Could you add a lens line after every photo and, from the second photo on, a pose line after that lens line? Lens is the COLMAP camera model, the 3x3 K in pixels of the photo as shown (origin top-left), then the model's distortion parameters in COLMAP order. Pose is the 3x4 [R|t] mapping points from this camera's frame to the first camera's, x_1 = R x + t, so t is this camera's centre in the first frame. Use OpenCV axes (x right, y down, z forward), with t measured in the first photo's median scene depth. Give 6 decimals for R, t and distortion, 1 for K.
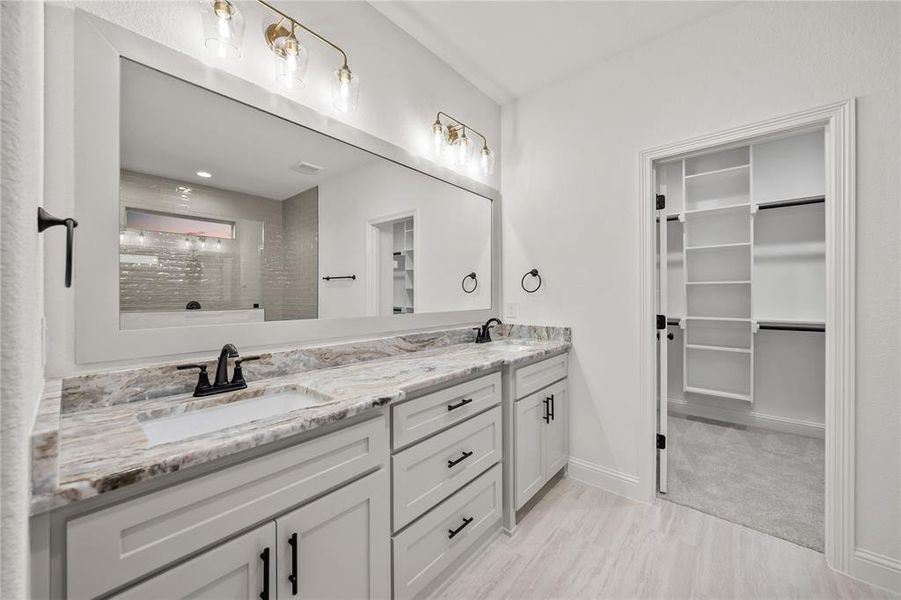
lens RADIAL K [[332.2, 0, 439.2], [0, 332.2, 296.7], [0, 0, 1]] dist [-0.000345, -0.000030]
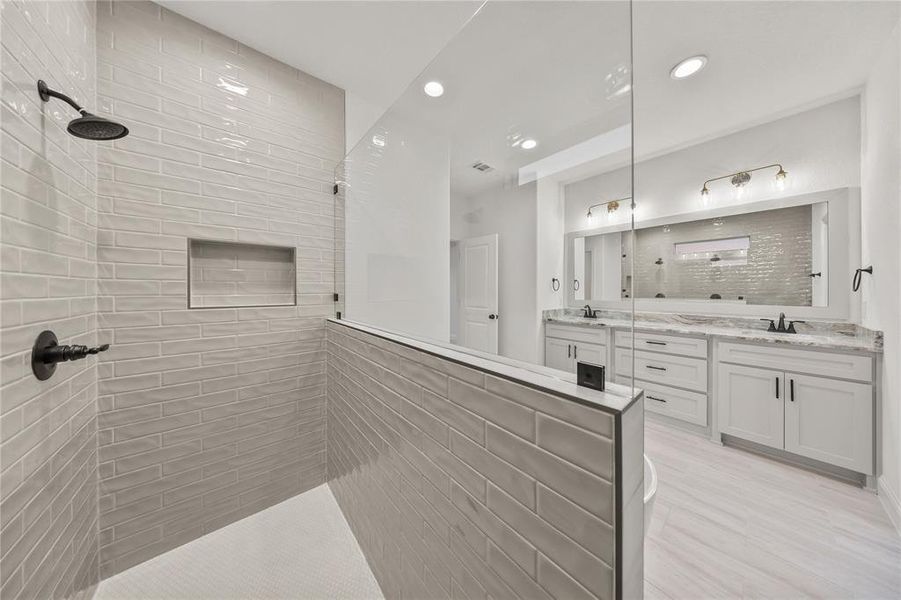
lens RADIAL K [[324.2, 0, 448.0], [0, 324.2, 295.5], [0, 0, 1]] dist [-0.001422, -0.000187]
pose [[-0.128107, 0.025972, -0.991420, 1.875847], [0.000891, 0.999660, 0.026073, -0.037524], [0.991760, 0.002456, -0.128087, -0.069816]]
